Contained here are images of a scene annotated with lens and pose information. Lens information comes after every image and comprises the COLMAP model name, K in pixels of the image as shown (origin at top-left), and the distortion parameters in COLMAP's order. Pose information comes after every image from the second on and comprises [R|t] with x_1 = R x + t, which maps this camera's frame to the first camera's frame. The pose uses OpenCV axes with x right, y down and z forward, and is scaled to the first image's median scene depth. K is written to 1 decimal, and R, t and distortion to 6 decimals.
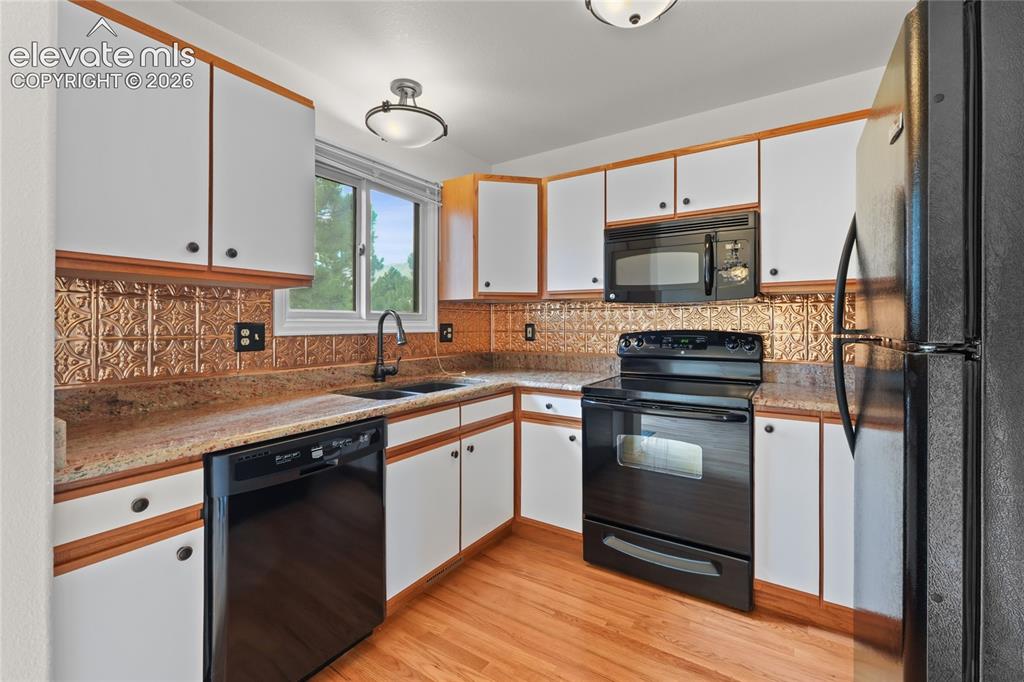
lens RADIAL K [[434.2, 0, 509.6], [0, 434.2, 324.4], [0, 0, 1]] dist [-0.003277, 0.000943]
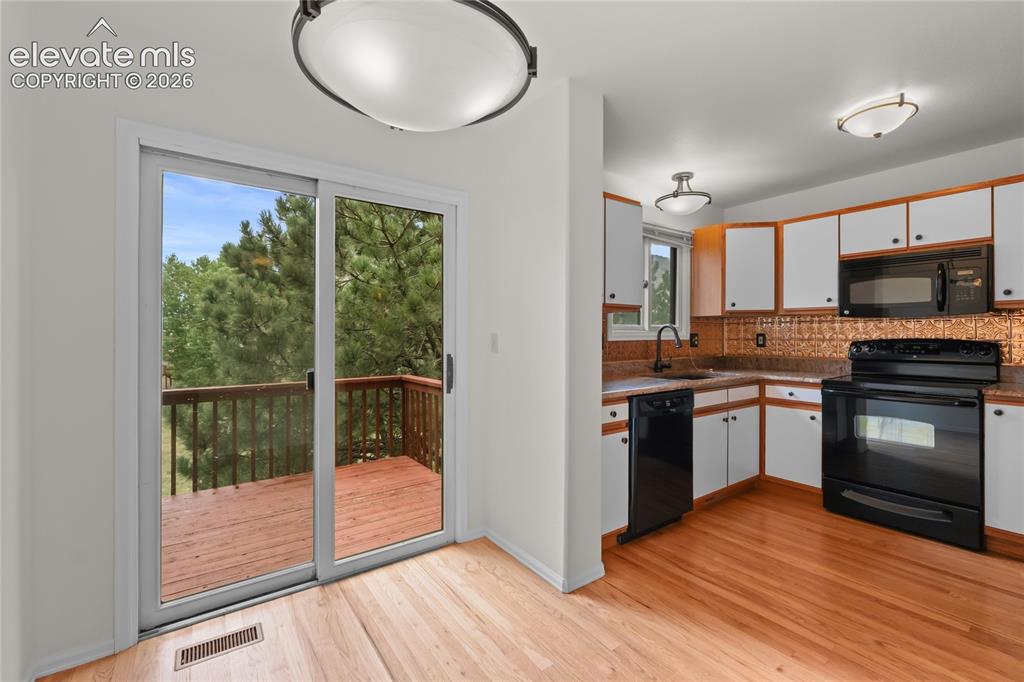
lens RADIAL K [[434.2, 0, 511.4], [0, 434.2, 333.5], [0, 0, 1]] dist [-0.003277, 0.000943]
pose [[0.935271, -0.000557, -0.353933, -0.274980], [0.000082, 0.999999, -0.001356, -0.000020], [0.353934, 0.001239, 0.935270, -0.644582]]
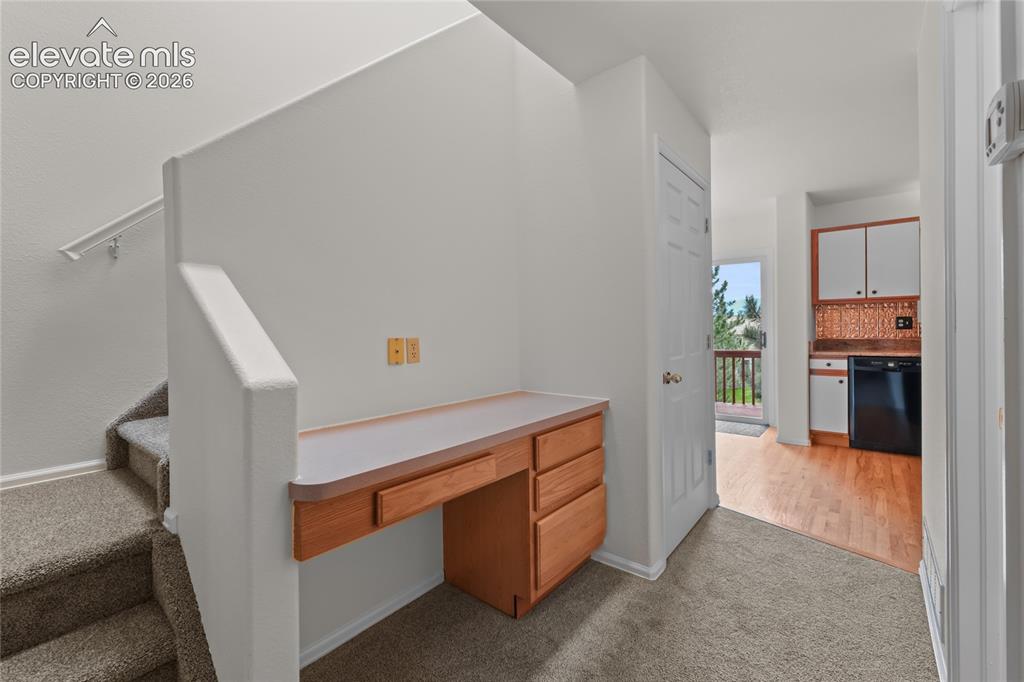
lens RADIAL K [[434.2, 0, 506.3], [0, 434.2, 333.2], [0, 0, 1]] dist [-0.003277, 0.000943]
pose [[-0.118737, 0.012902, -0.992842, 1.700454], [0.020634, 0.999732, 0.010524, 0.013857], [0.992711, -0.019237, -0.118972, -0.717968]]
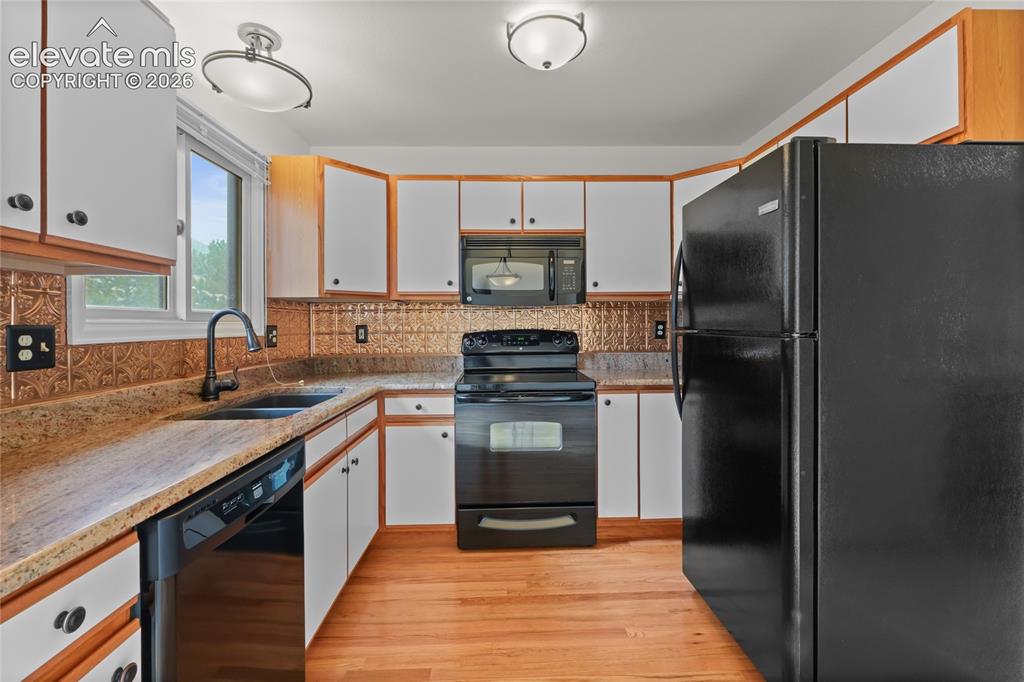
lens RADIAL K [[434.2, 0, 507.8], [0, 434.2, 326.8], [0, 0, 1]] dist [-0.003277, 0.000943]
pose [[0.819588, -0.008199, 0.572894, -0.345840], [0.006803, 0.999966, 0.004579, 0.000296], [-0.572912, 0.000144, 0.819617, 0.069385]]
